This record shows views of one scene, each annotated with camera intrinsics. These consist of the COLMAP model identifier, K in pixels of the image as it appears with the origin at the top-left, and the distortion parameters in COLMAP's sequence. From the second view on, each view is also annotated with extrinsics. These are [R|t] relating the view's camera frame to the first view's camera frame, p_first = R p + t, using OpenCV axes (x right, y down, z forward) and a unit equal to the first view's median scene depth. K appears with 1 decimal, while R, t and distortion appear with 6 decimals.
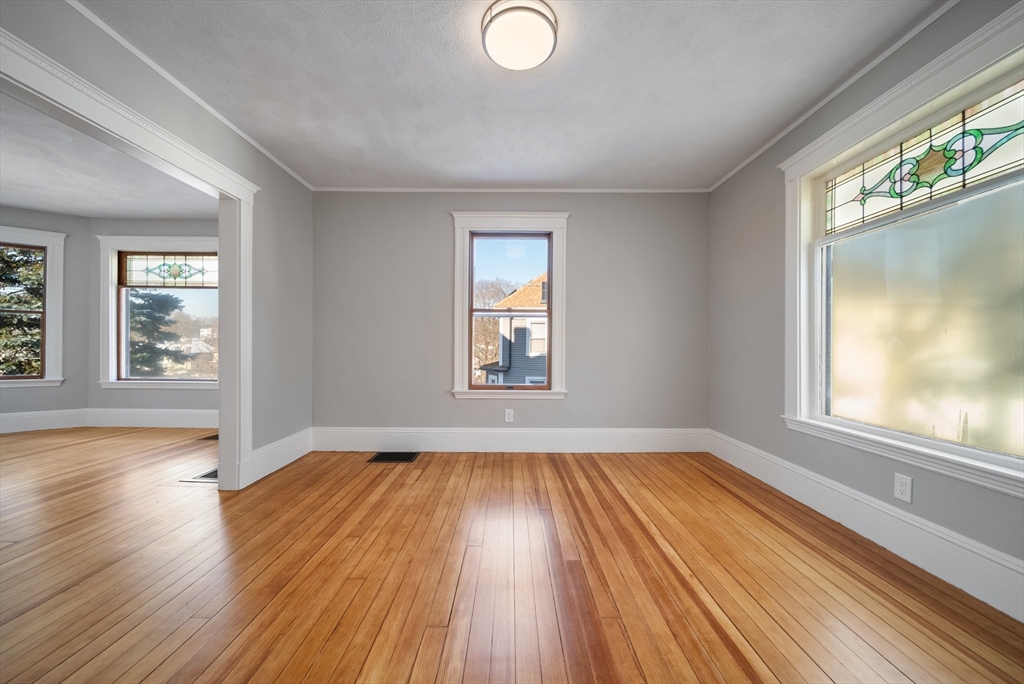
lens RADIAL K [[366.1, 0, 519.6], [0, 366.1, 347.6], [0, 0, 1]] dist [-0.001380, -0.001104]
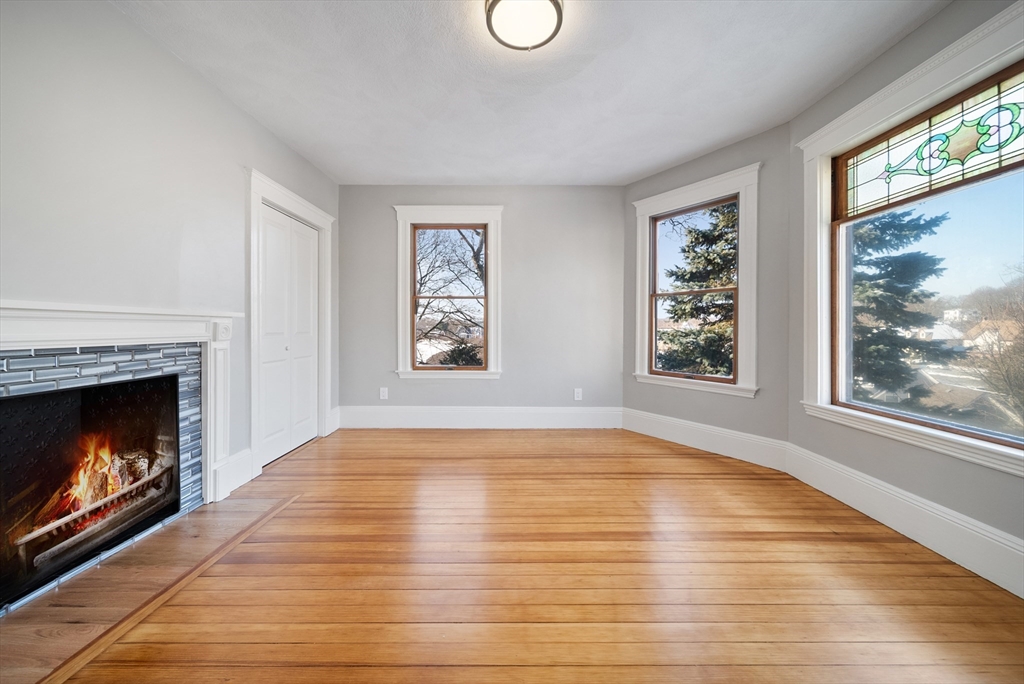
lens RADIAL K [[366.1, 0, 511.7], [0, 366.1, 329.4], [0, 0, 1]] dist [-0.001380, -0.001104]
pose [[-0.015836, -0.004519, -0.999864, -0.560617], [-0.004075, 0.999982, -0.004455, -0.013027], [0.999866, 0.004003, -0.015854, 0.540222]]
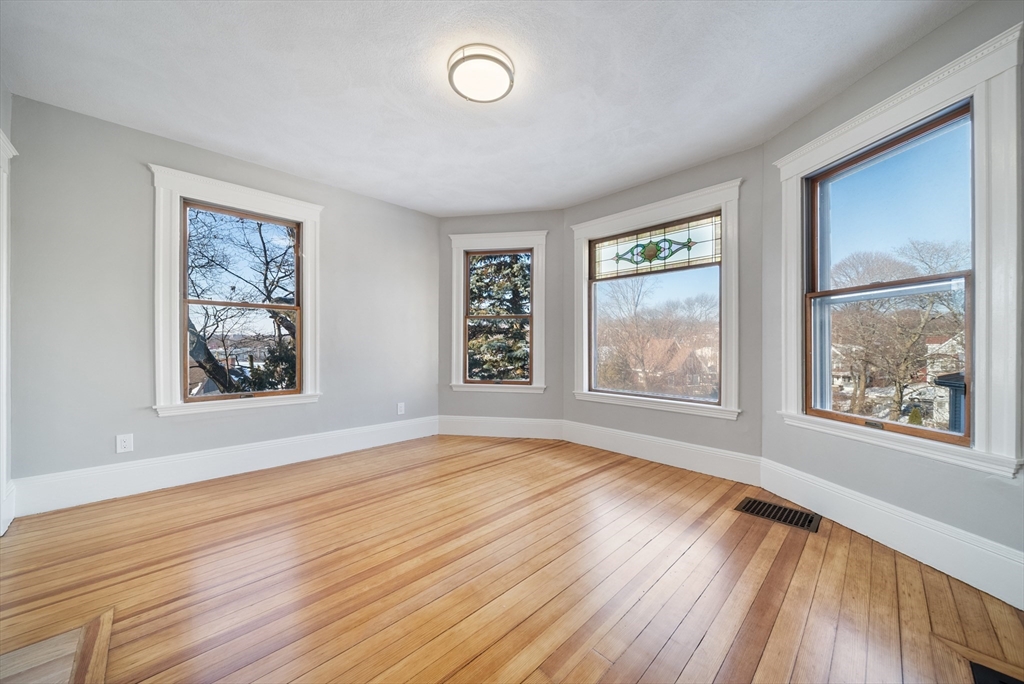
lens RADIAL K [[366.1, 0, 510.4], [0, 366.1, 345.3], [0, 0, 1]] dist [-0.001380, -0.001104]
pose [[0.689285, -0.007666, -0.724450, -0.596419], [0.001916, 0.999960, -0.008758, -0.010112], [0.724488, 0.004649, 0.689272, 0.269753]]
